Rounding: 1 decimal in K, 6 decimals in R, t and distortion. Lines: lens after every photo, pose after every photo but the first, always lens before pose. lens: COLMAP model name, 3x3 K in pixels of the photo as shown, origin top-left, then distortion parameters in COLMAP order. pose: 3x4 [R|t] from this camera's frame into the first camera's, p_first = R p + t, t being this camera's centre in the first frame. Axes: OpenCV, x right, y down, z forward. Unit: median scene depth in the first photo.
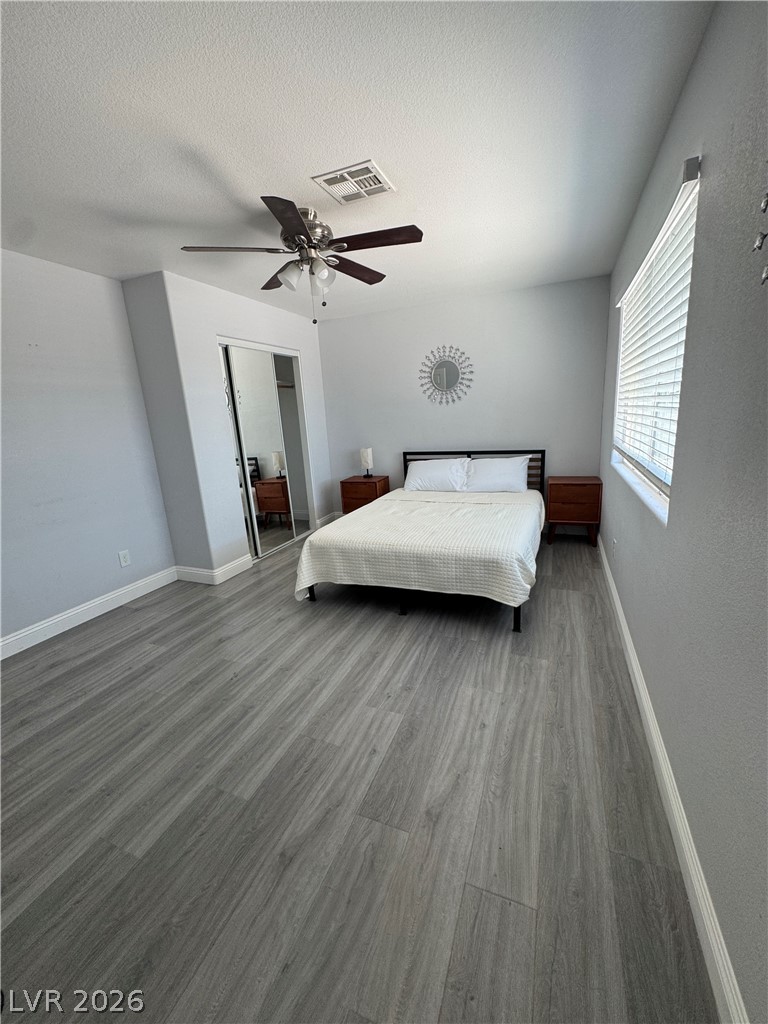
lens RADIAL K [[407.4, 0, 385.5], [0, 407.4, 511.7], [0, 0, 1]] dist [-0.002628, -0.000669]
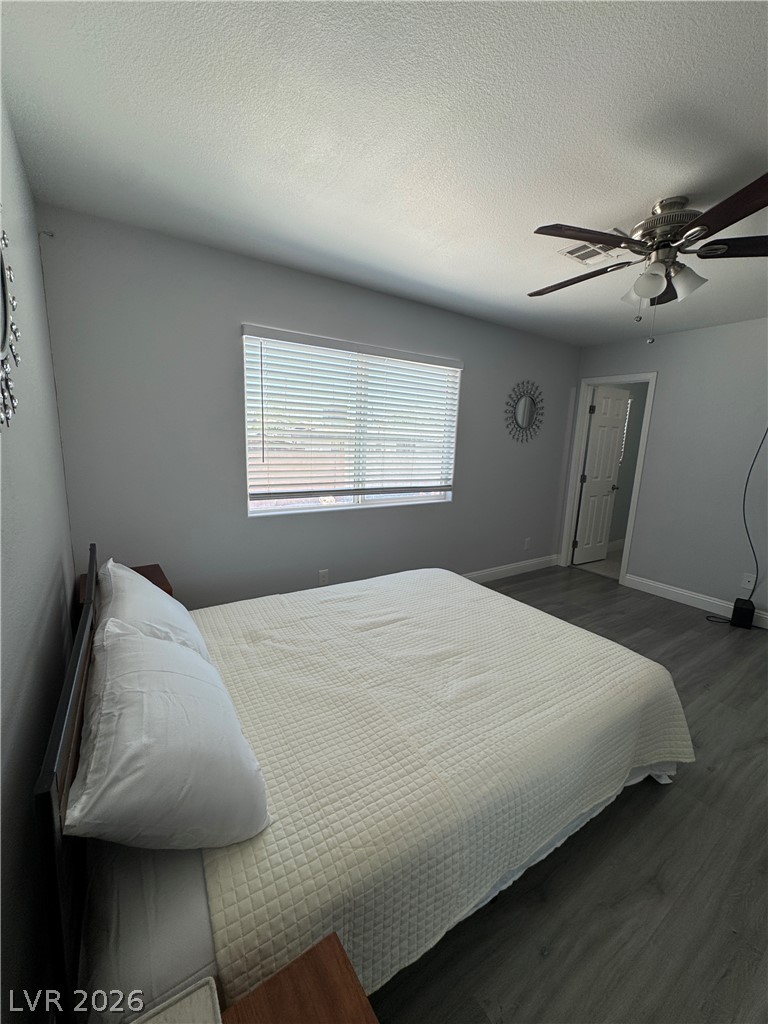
lens RADIAL K [[407.4, 0, 381.7], [0, 407.4, 516.8], [0, 0, 1]] dist [-0.002628, -0.000669]
pose [[-0.827517, -0.069640, 0.557105, -0.177649], [0.149293, 0.929259, 0.337918, -0.414299], [-0.541227, 0.362805, -0.758581, 1.689746]]
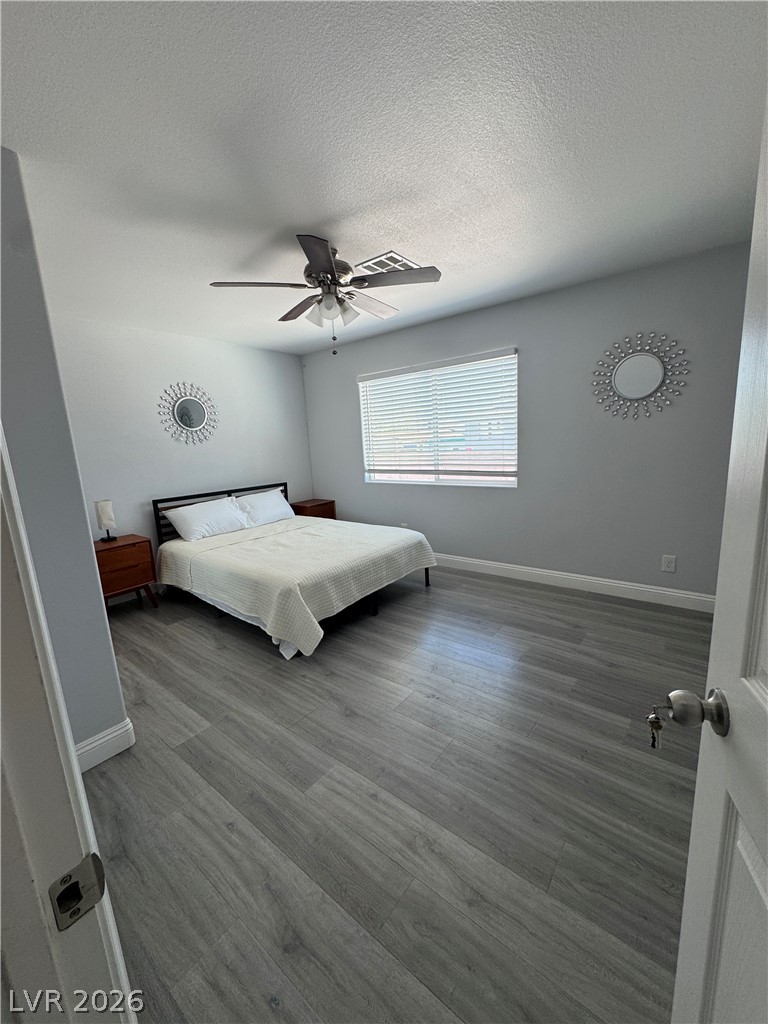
lens RADIAL K [[407.4, 0, 382.0], [0, 407.4, 511.5], [0, 0, 1]] dist [-0.002628, -0.000669]
pose [[0.283419, -0.124764, 0.950846, -1.011507], [0.255235, 0.965553, 0.050616, -0.083281], [-0.924407, 0.228343, 0.305500, 0.564513]]
